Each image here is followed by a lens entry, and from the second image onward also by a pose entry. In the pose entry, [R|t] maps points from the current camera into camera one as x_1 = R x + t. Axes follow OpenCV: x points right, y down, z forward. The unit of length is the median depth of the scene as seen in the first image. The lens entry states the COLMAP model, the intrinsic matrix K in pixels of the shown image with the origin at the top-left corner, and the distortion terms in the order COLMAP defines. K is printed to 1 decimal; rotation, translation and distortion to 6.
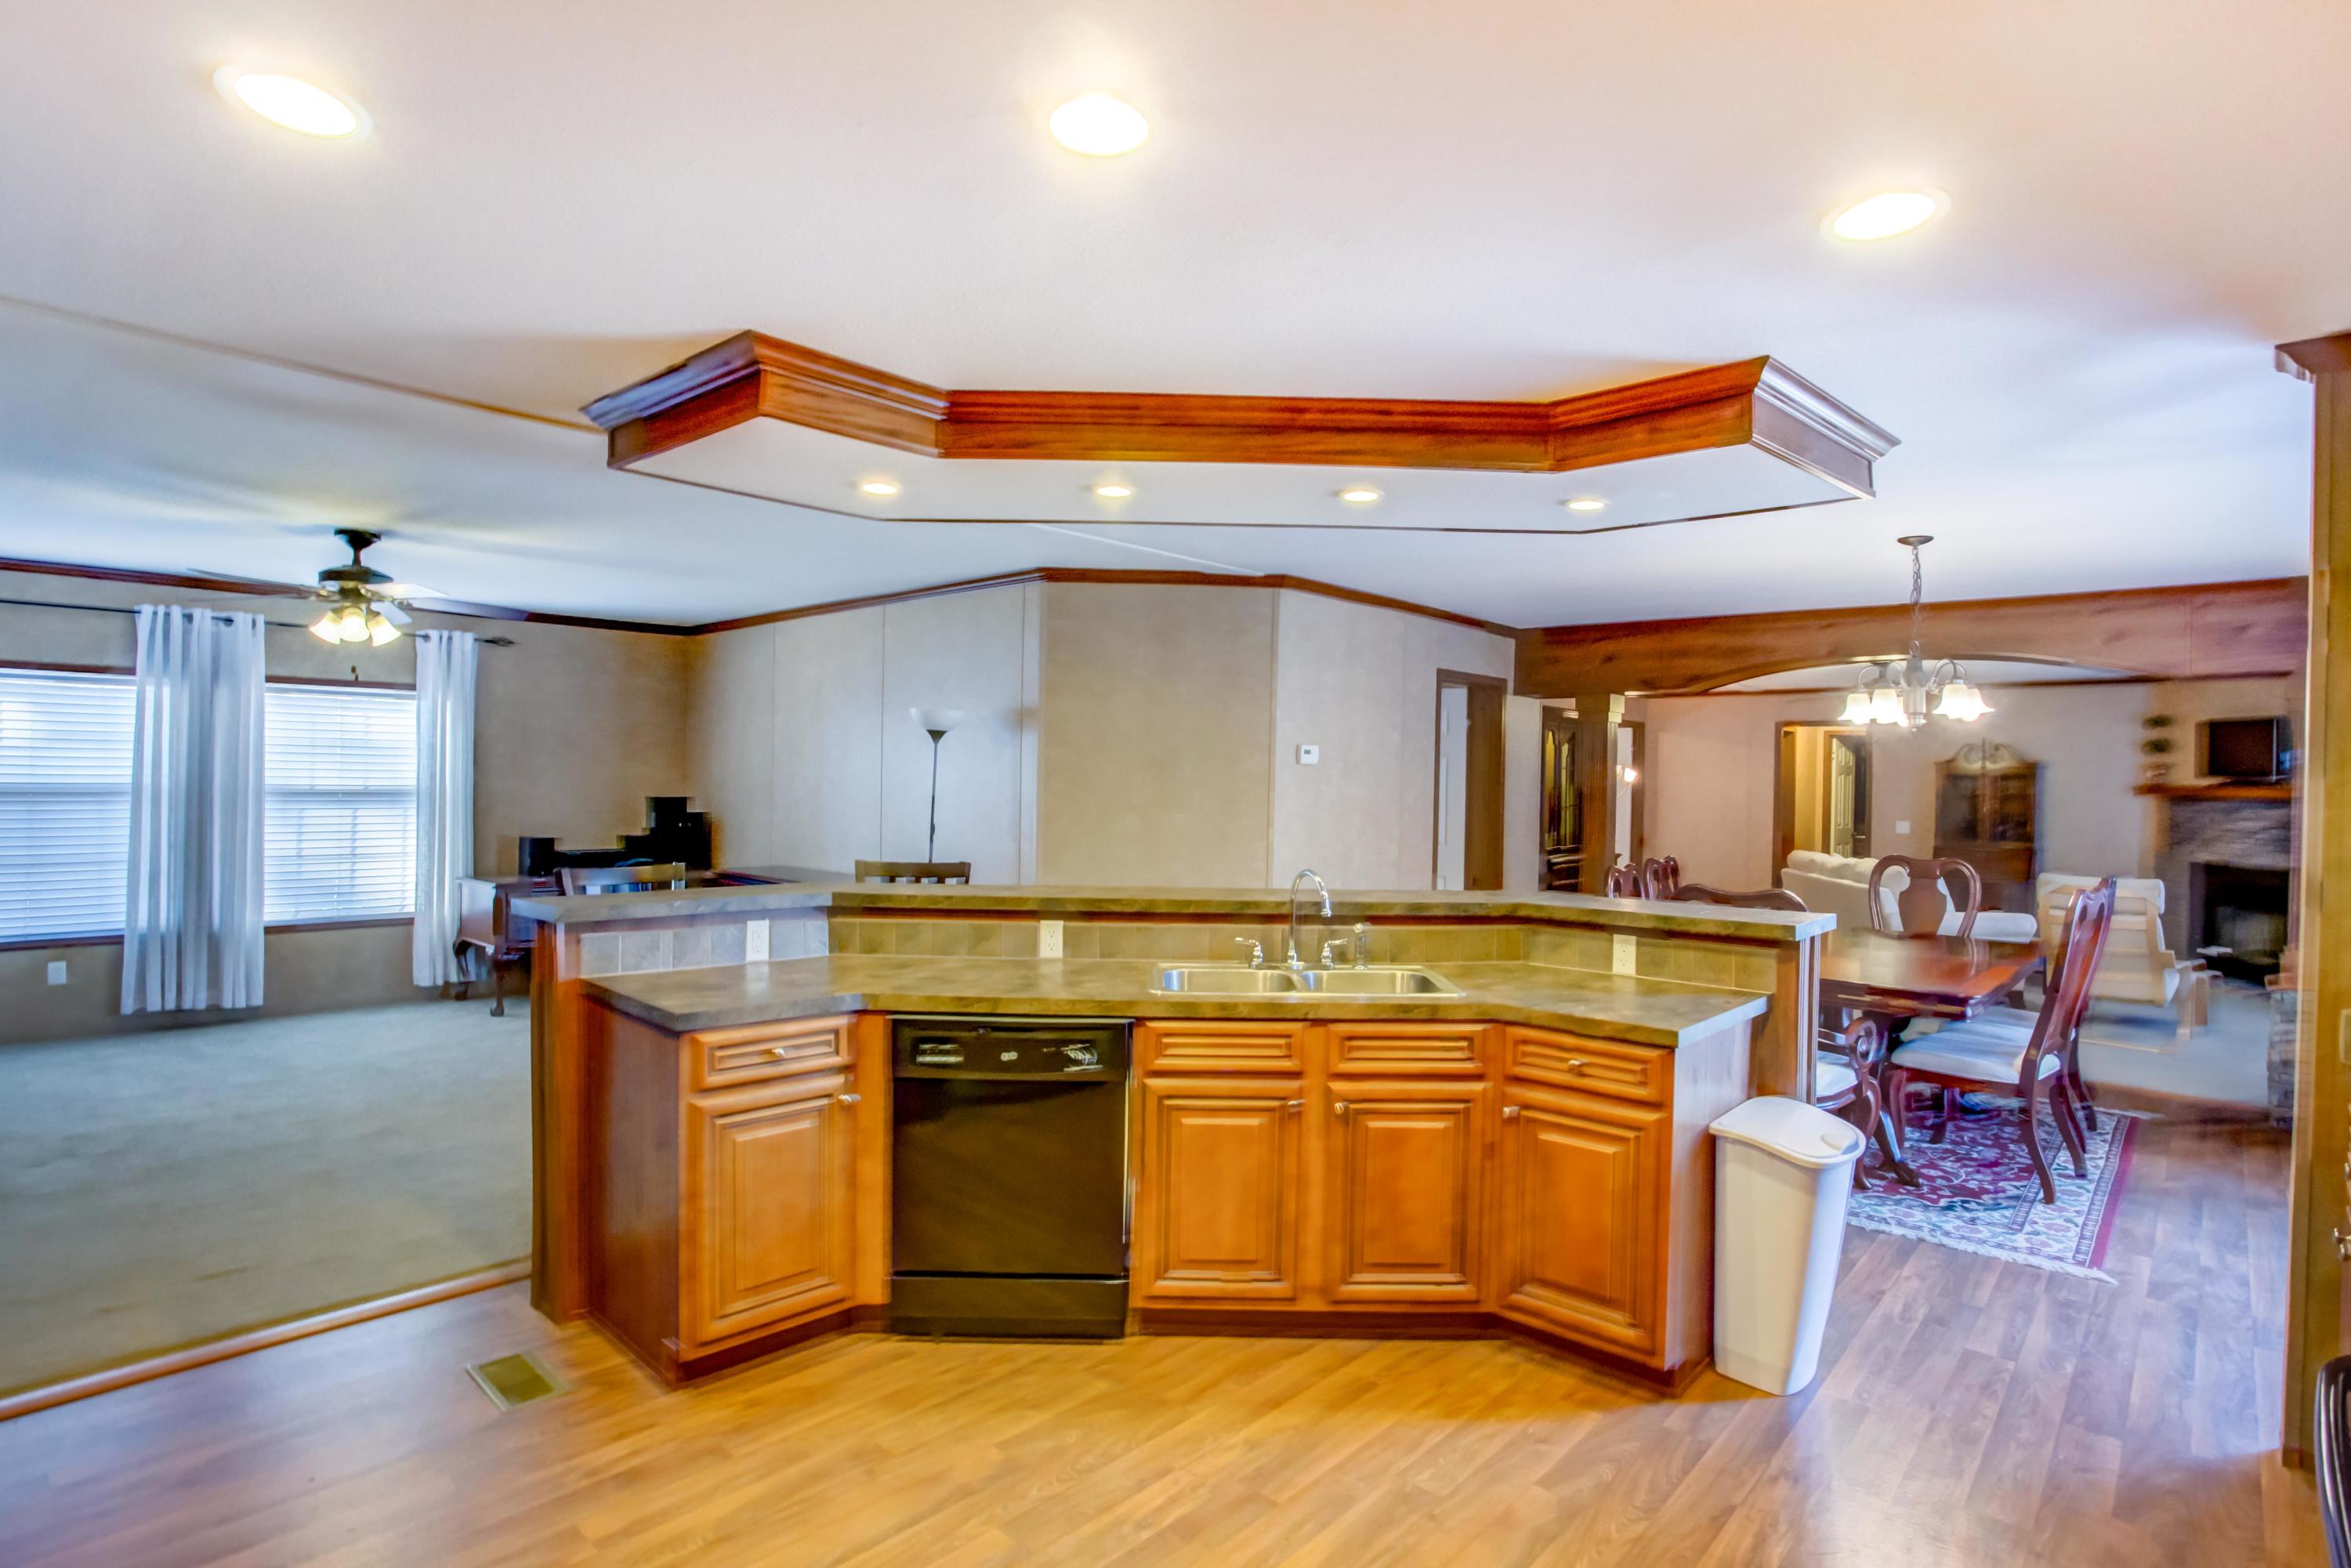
lens RADIAL K [[1197.6, 0, 1169.2], [0, 1197.6, 770.4], [0, 0, 1]] dist [-0.063839, 0.025806]
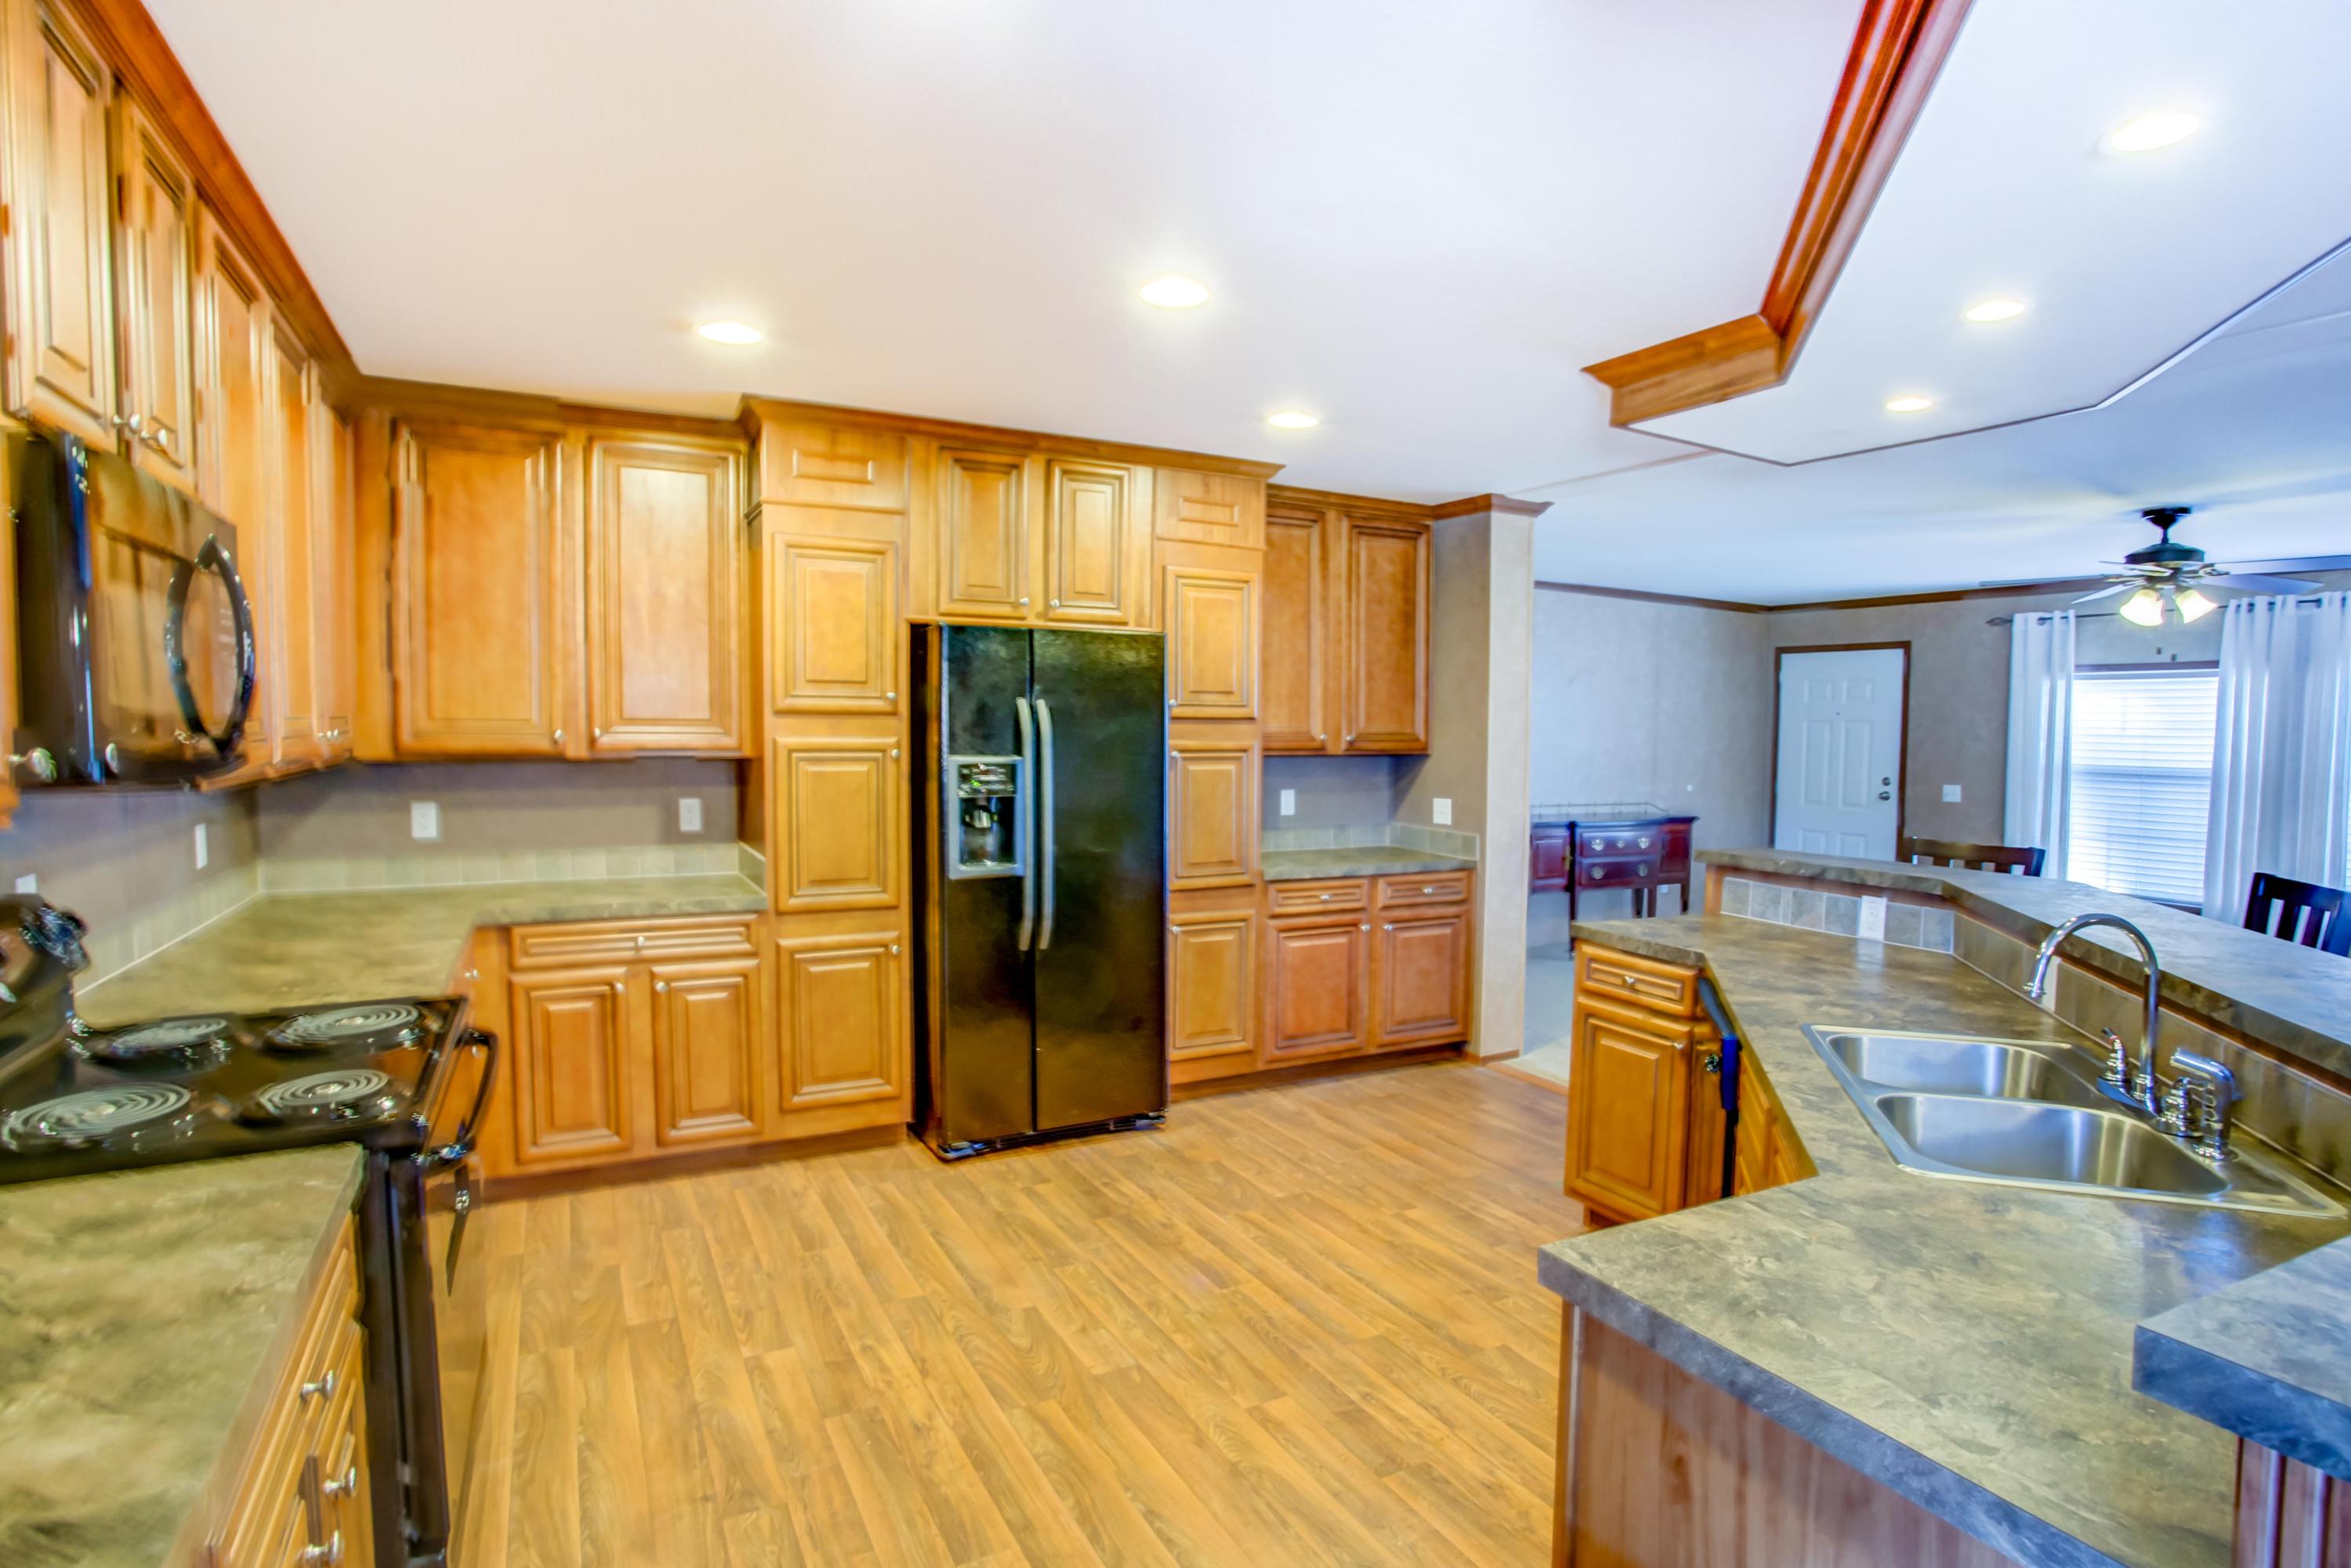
lens RADIAL K [[1197.6, 0, 1195.1], [0, 1197.6, 802.5], [0, 0, 1]] dist [-0.063839, 0.025806]
pose [[-0.331324, 0.033336, -0.942928, 0.502816], [-0.014779, 0.999070, 0.040514, 0.014964], [0.943401, 0.027359, -0.330523, 0.558386]]
